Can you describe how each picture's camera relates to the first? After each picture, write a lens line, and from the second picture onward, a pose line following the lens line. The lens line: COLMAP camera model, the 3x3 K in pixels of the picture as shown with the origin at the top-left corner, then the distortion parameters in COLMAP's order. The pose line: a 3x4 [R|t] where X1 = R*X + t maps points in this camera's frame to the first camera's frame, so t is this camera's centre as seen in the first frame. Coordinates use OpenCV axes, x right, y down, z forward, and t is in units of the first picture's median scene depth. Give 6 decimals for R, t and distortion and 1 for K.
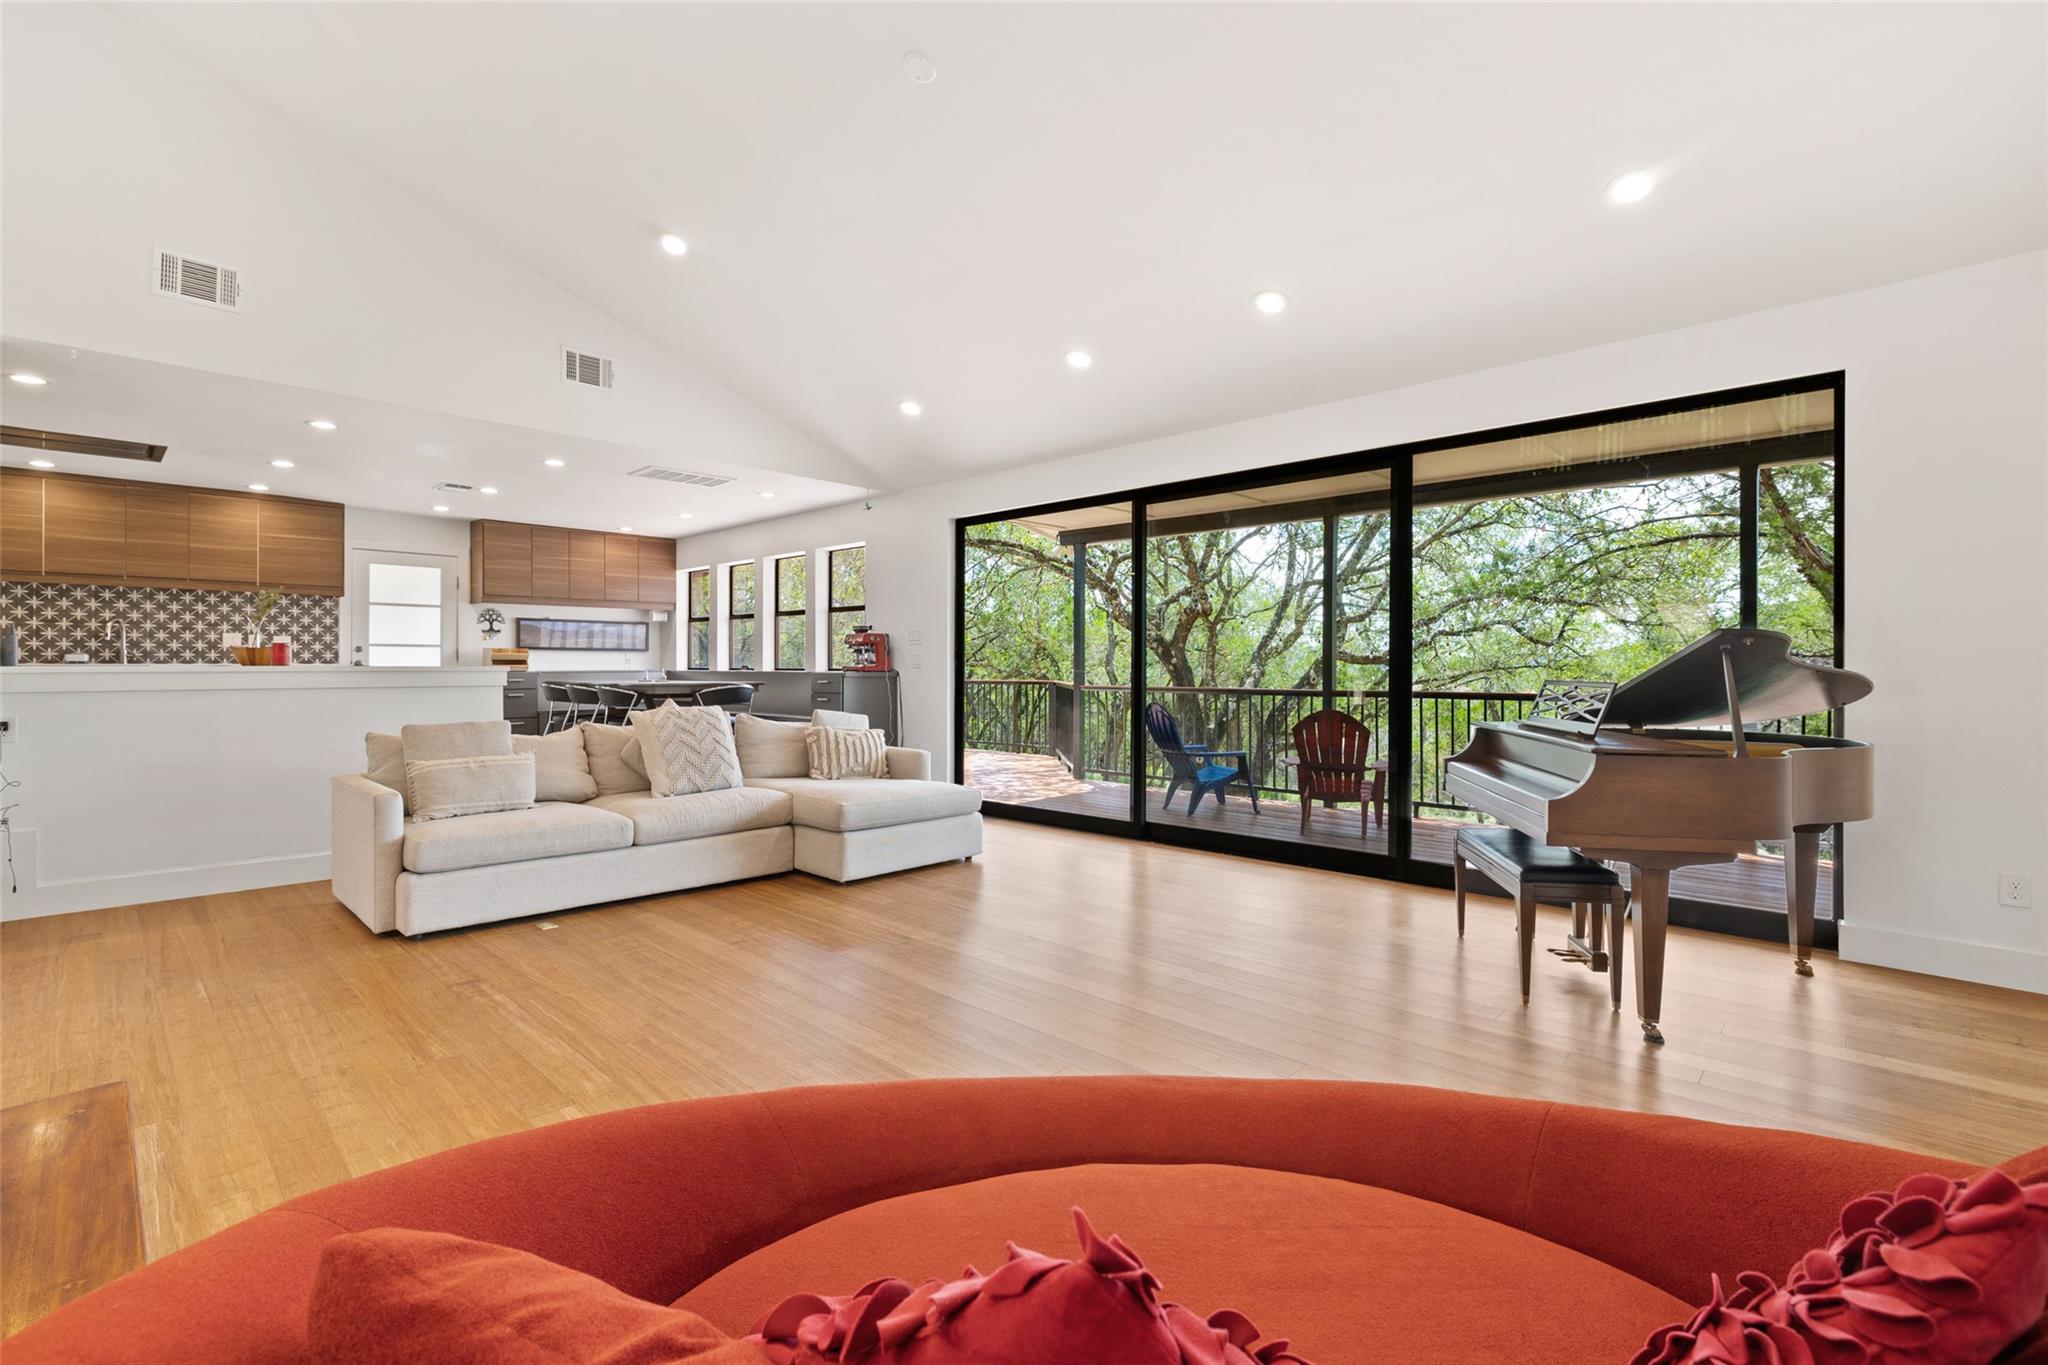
lens RADIAL K [[925.1, 0, 1035.0], [0, 925.1, 667.4], [0, 0, 1]] dist [-0.004568, 0.000327]
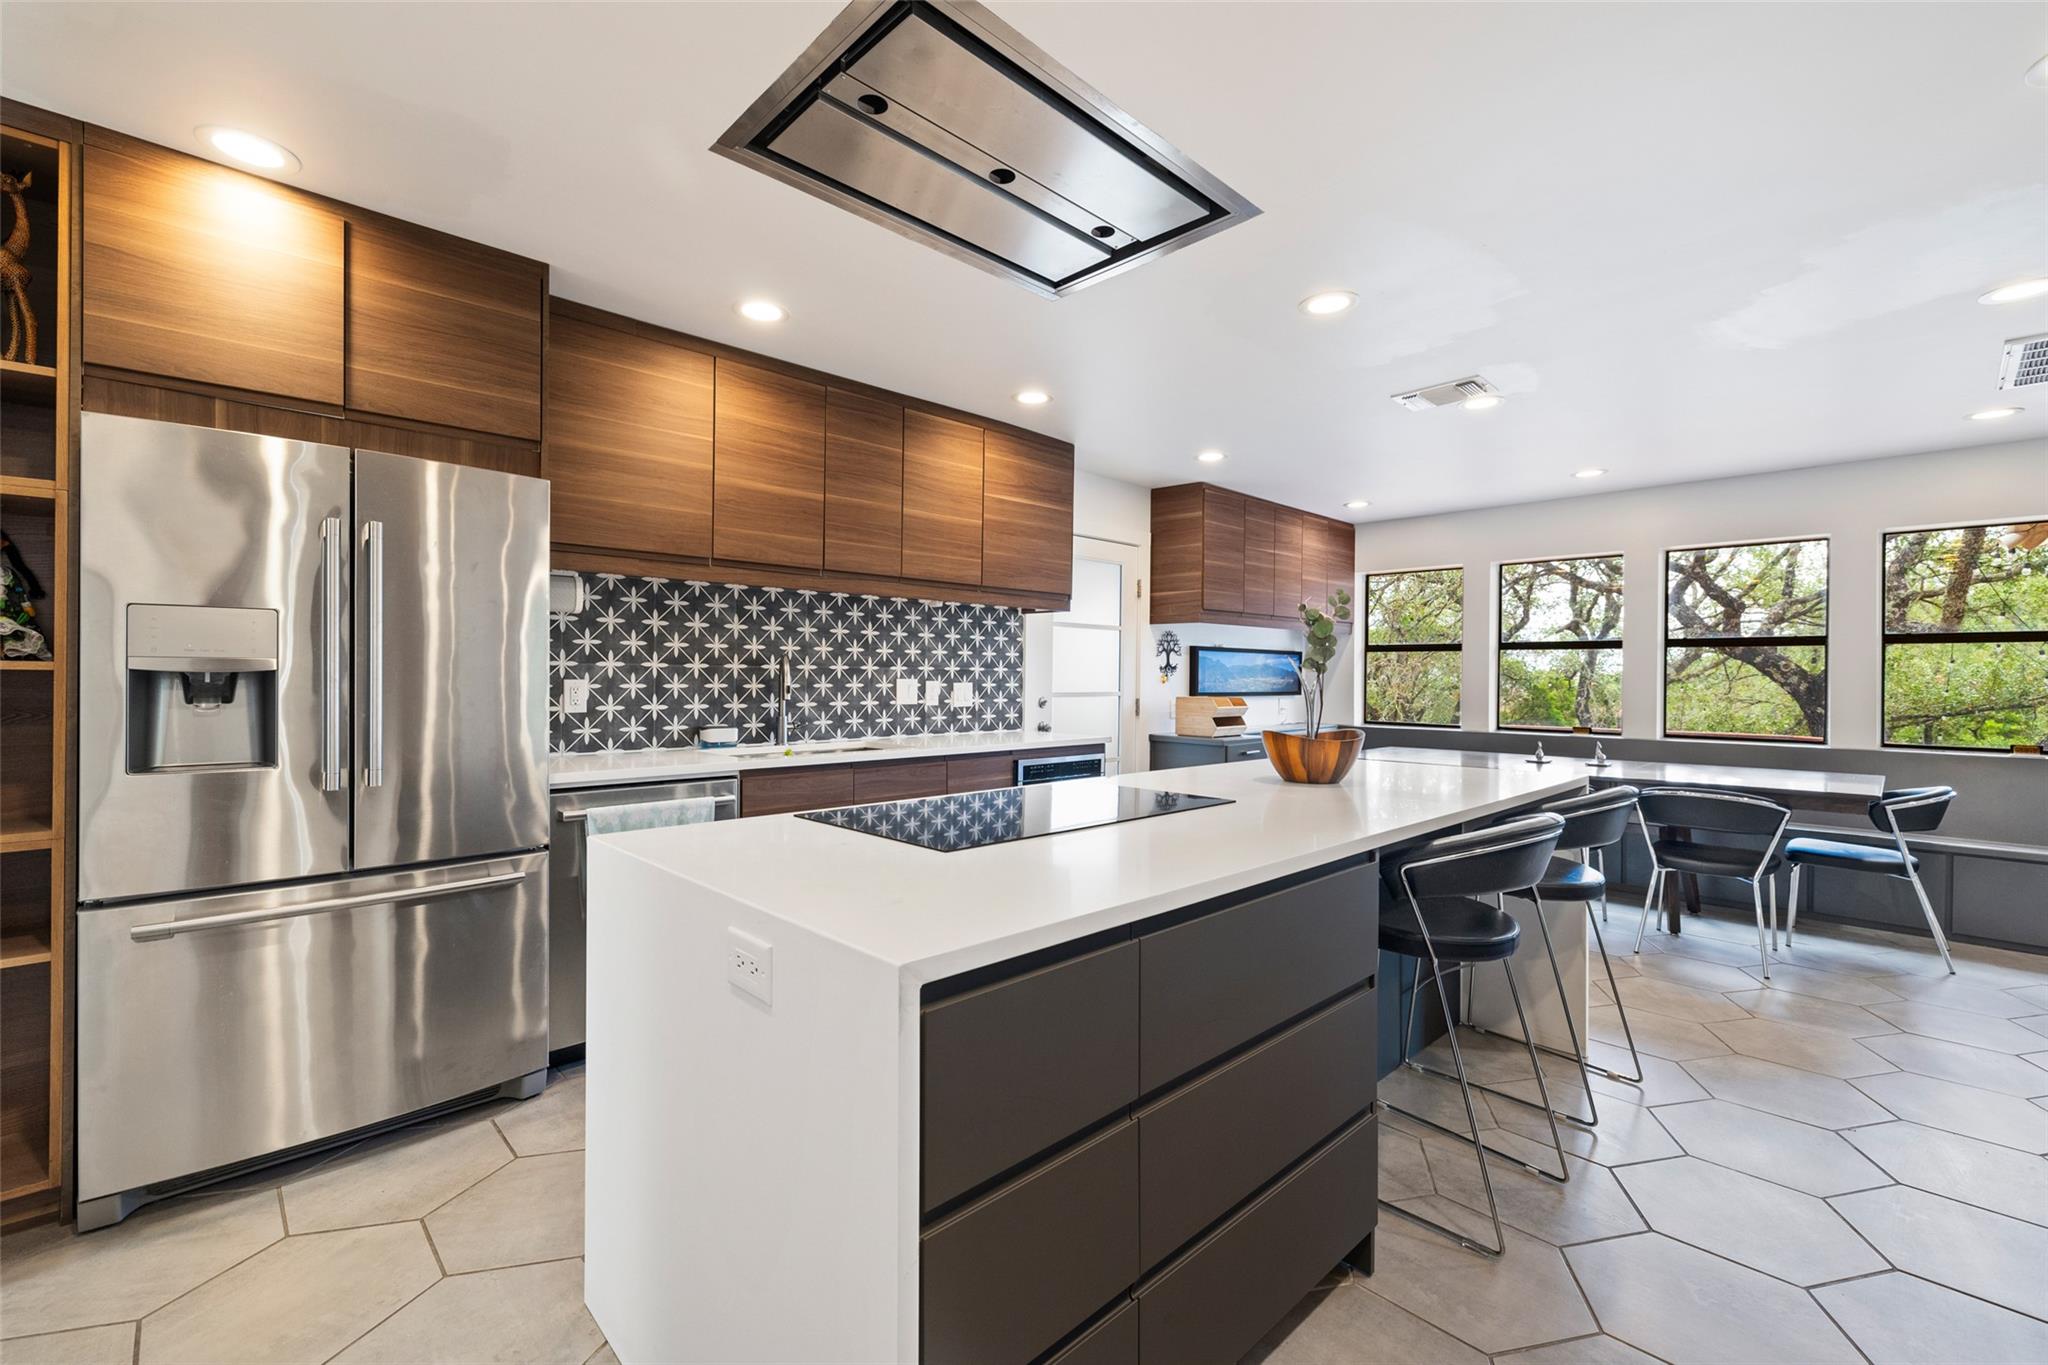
lens RADIAL K [[874.7, 0, 1009.8], [0, 874.7, 683.6], [0, 0, 1]] dist [0.002592, 0.000572]
pose [[0.998909, 0.012390, -0.045018, -0.757526], [-0.011753, 0.999828, 0.014371, -0.040919], [0.045189, -0.013826, 0.998883, 0.471535]]
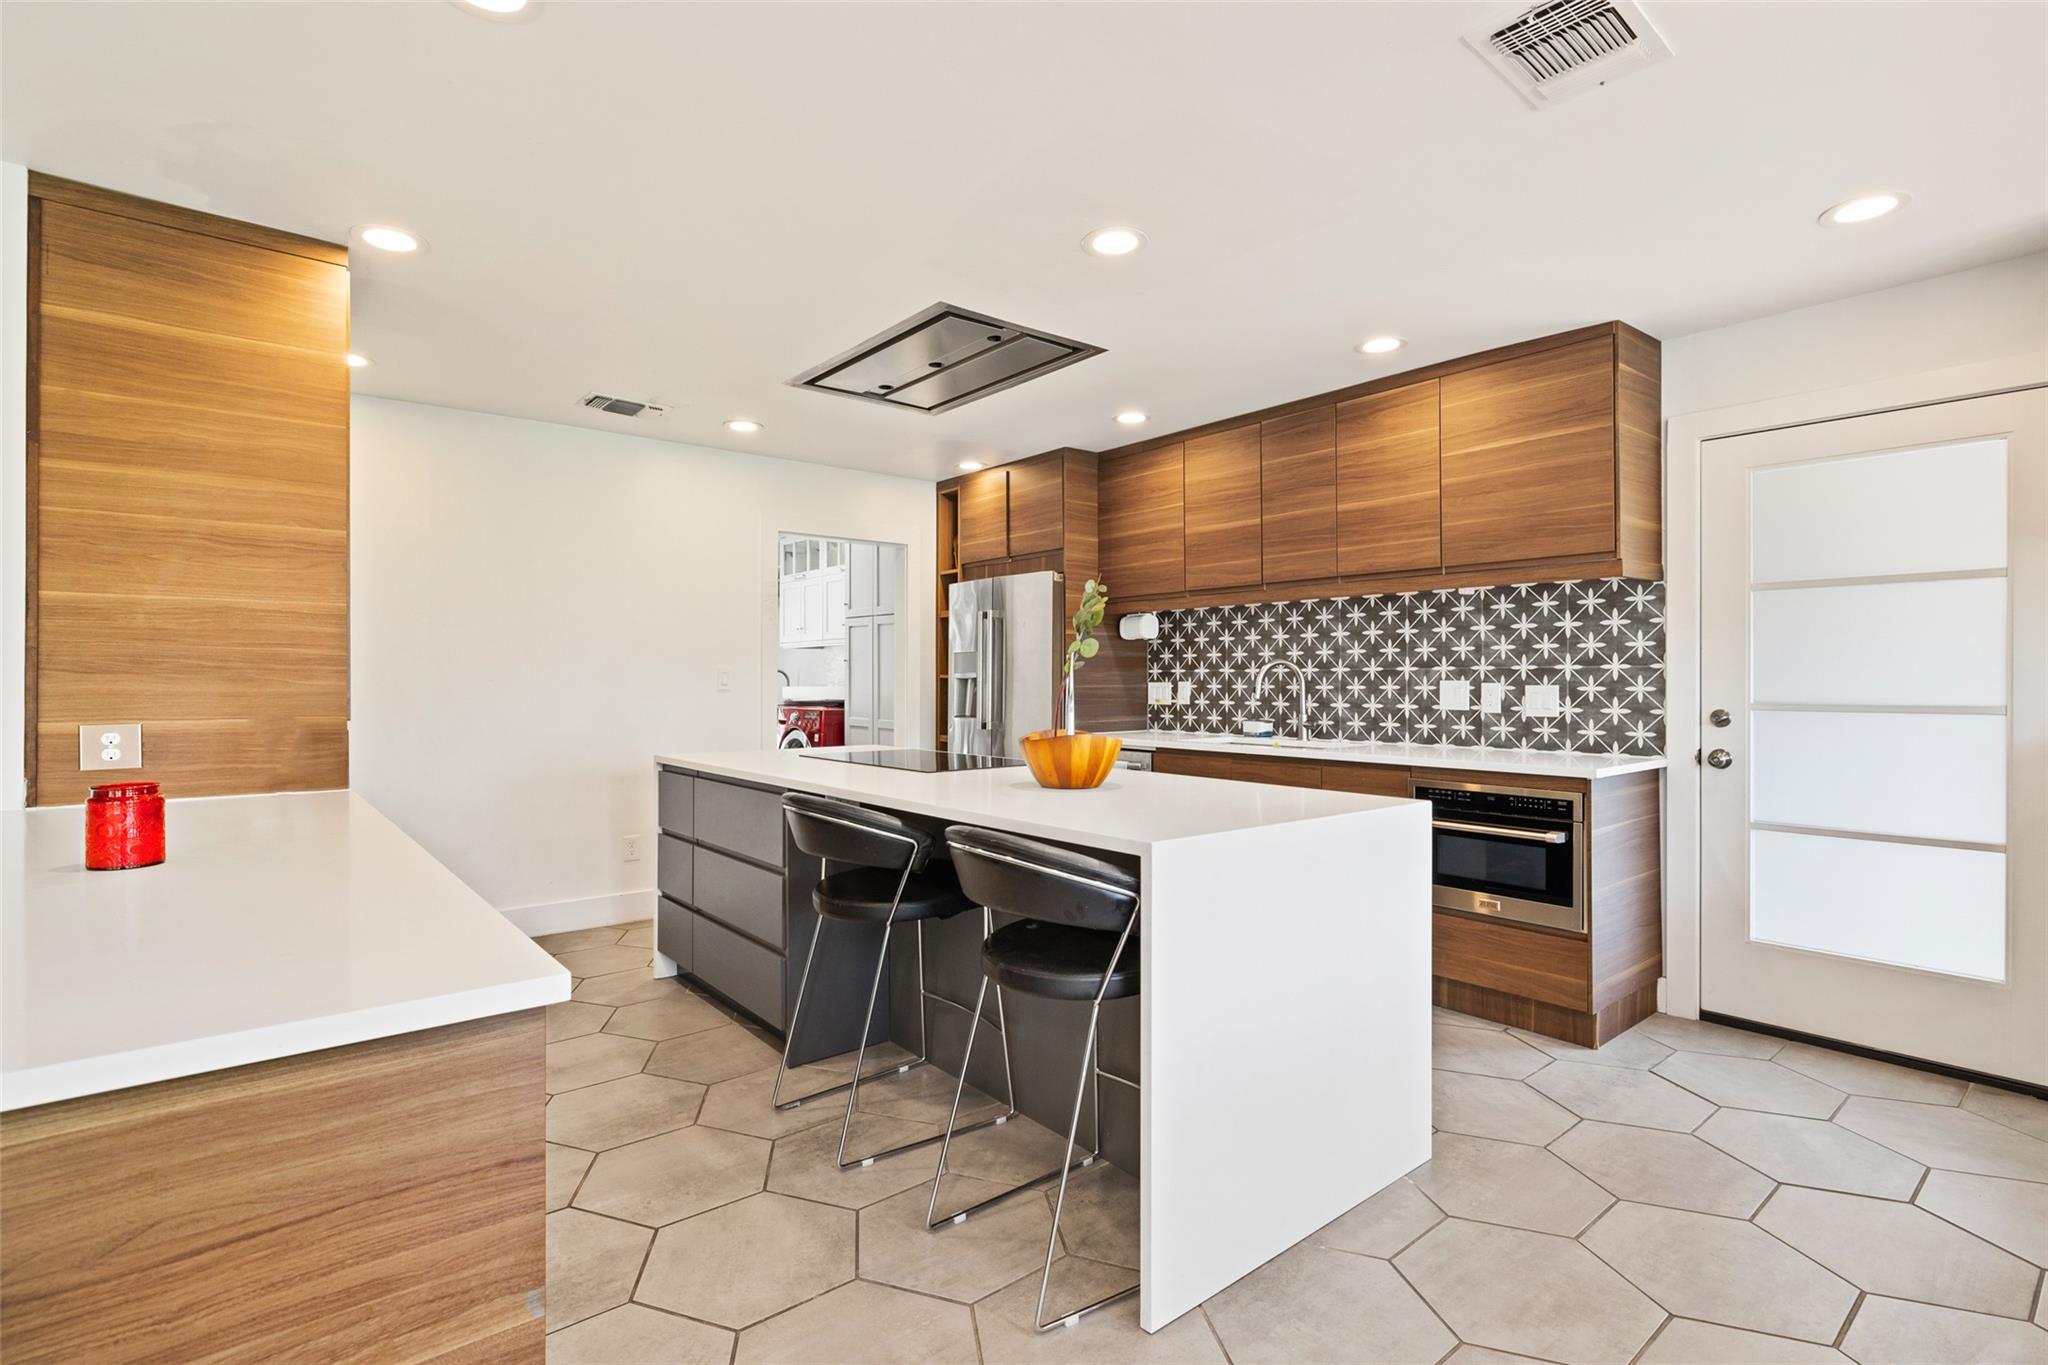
lens RADIAL K [[953.5, 0, 1018.9], [0, 953.5, 687.8], [0, 0, 1]] dist [-0.011038, 0.000969]
pose [[-0.119843, 0.012005, -0.992720, -0.350581], [0.005003, 0.999921, 0.011488, -0.038695], [0.992780, -0.003590, -0.119894, 0.806137]]
